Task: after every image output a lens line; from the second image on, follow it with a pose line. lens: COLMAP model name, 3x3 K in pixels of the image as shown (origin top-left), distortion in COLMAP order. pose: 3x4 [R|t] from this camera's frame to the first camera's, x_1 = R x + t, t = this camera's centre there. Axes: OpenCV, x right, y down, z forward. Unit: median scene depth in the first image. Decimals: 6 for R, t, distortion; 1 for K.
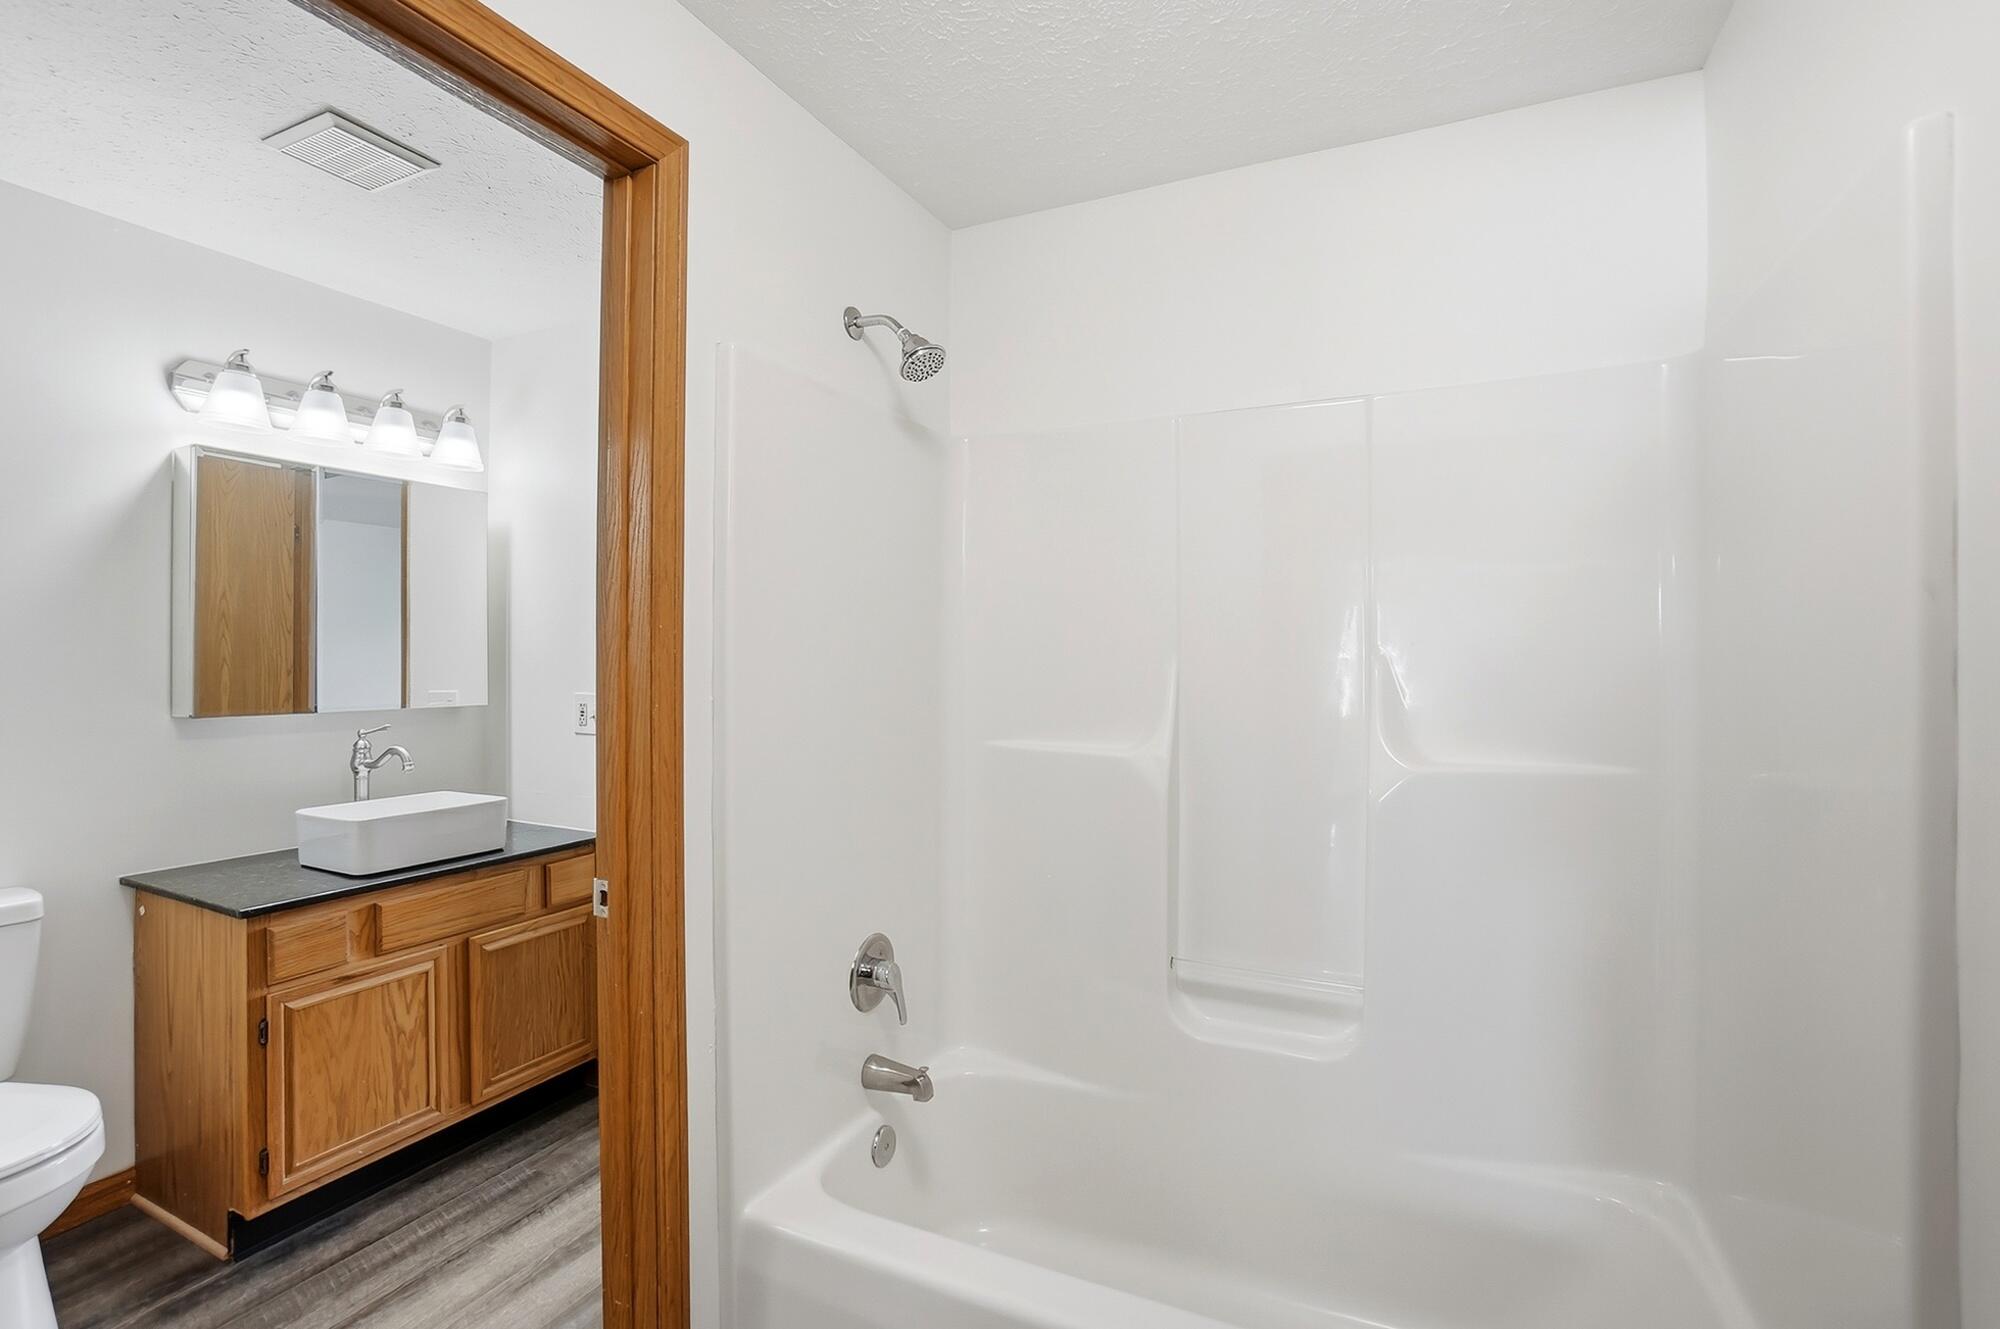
lens RADIAL K [[903.9, 0, 993.8], [0, 903.9, 665.8], [0, 0, 1]] dist [-0.033188, 0.006709]
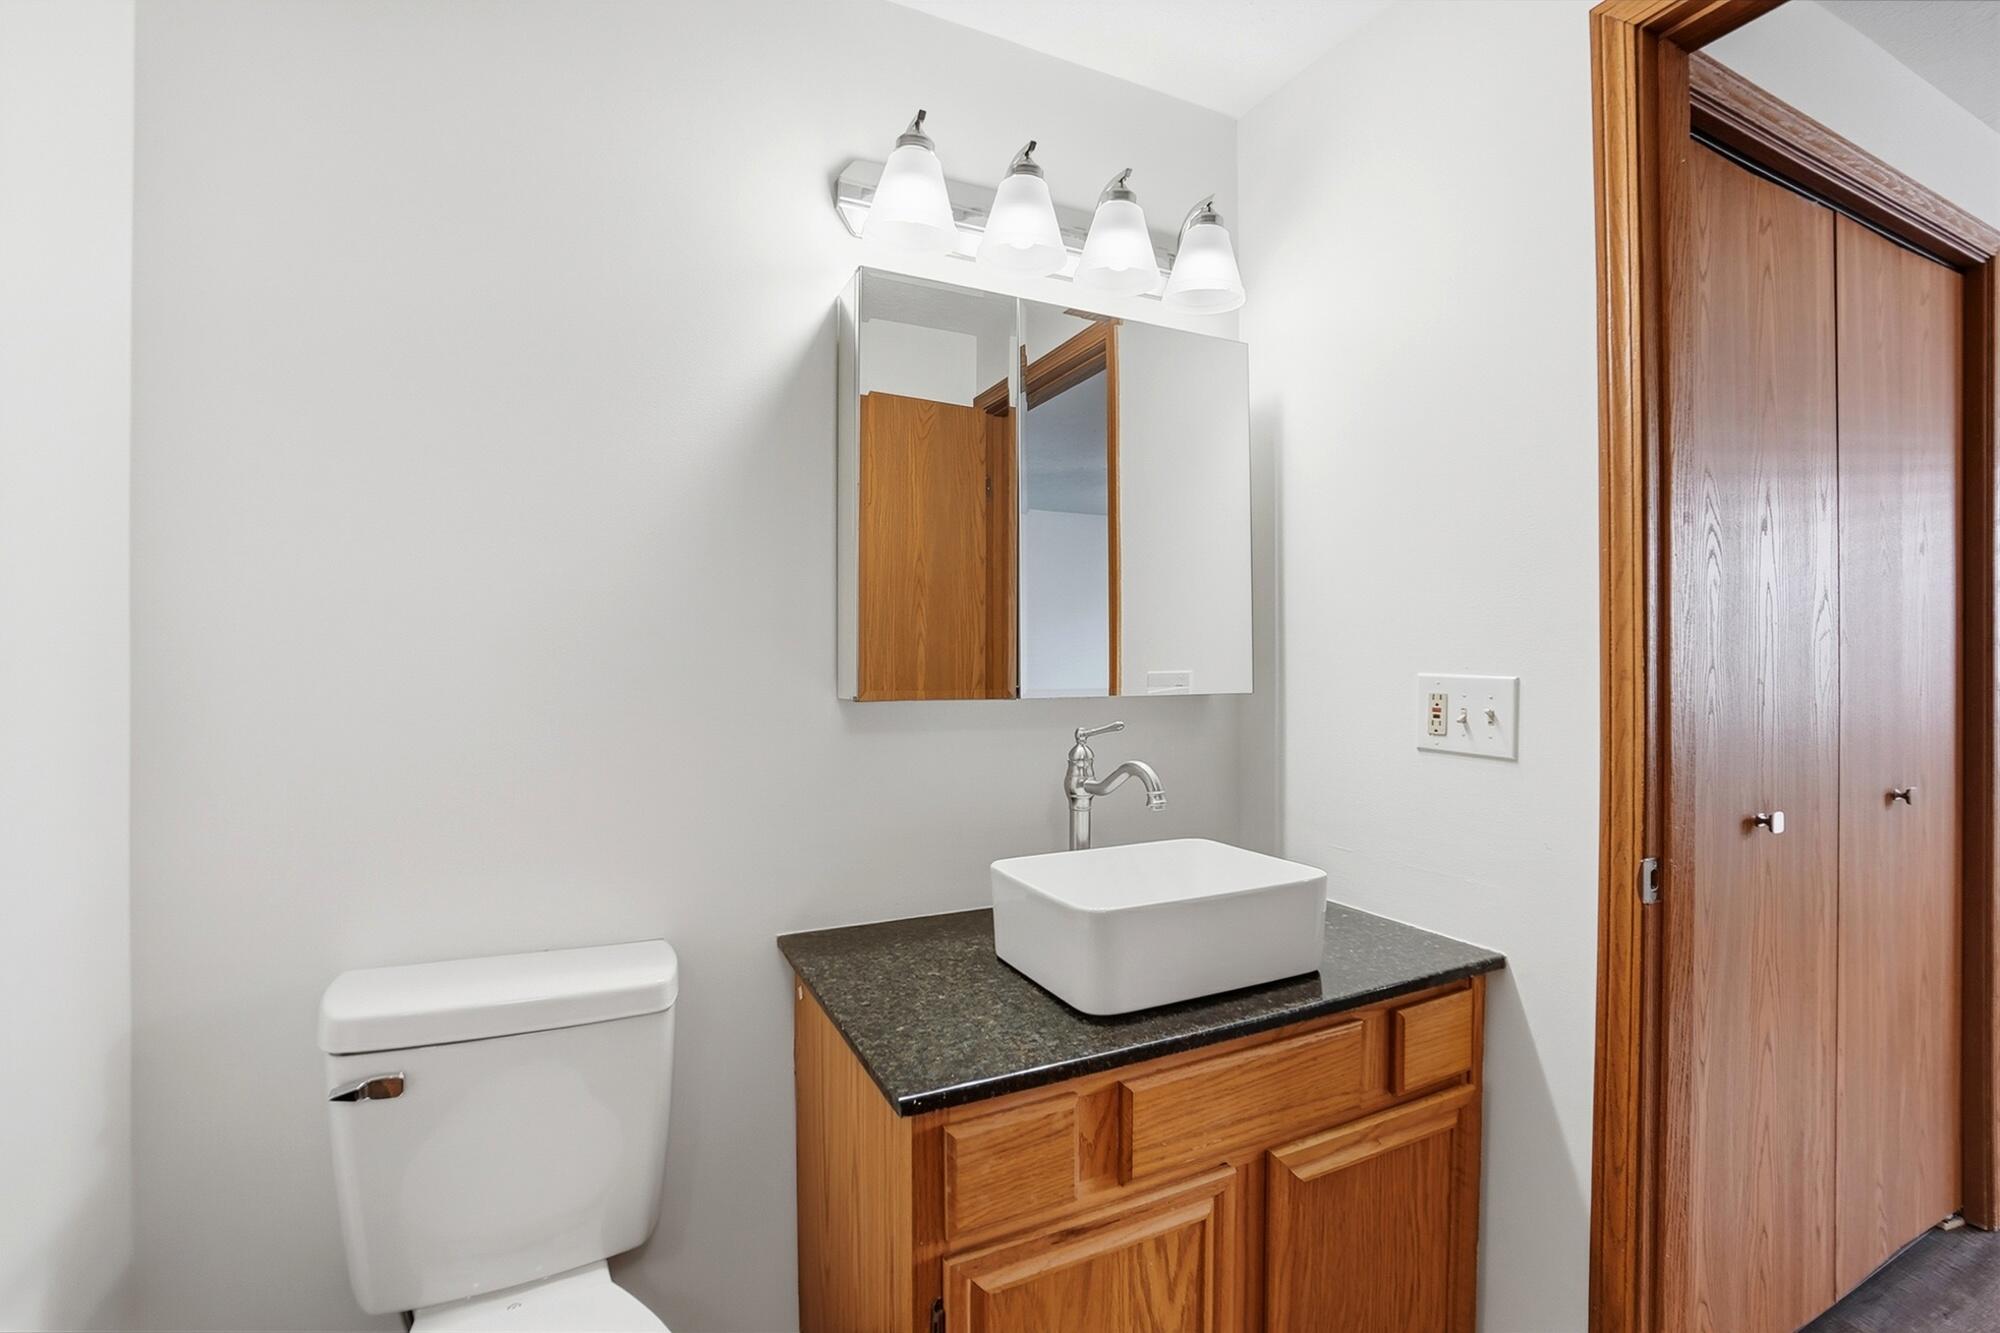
lens RADIAL K [[903.9, 0, 1005.7], [0, 903.9, 661.3], [0, 0, 1]] dist [-0.033188, 0.006709]
pose [[0.795263, -0.003257, -0.606256, -0.422265], [0.003211, 0.999994, -0.001160, 0.029826], [0.606256, -0.001024, 0.795269, 0.537036]]
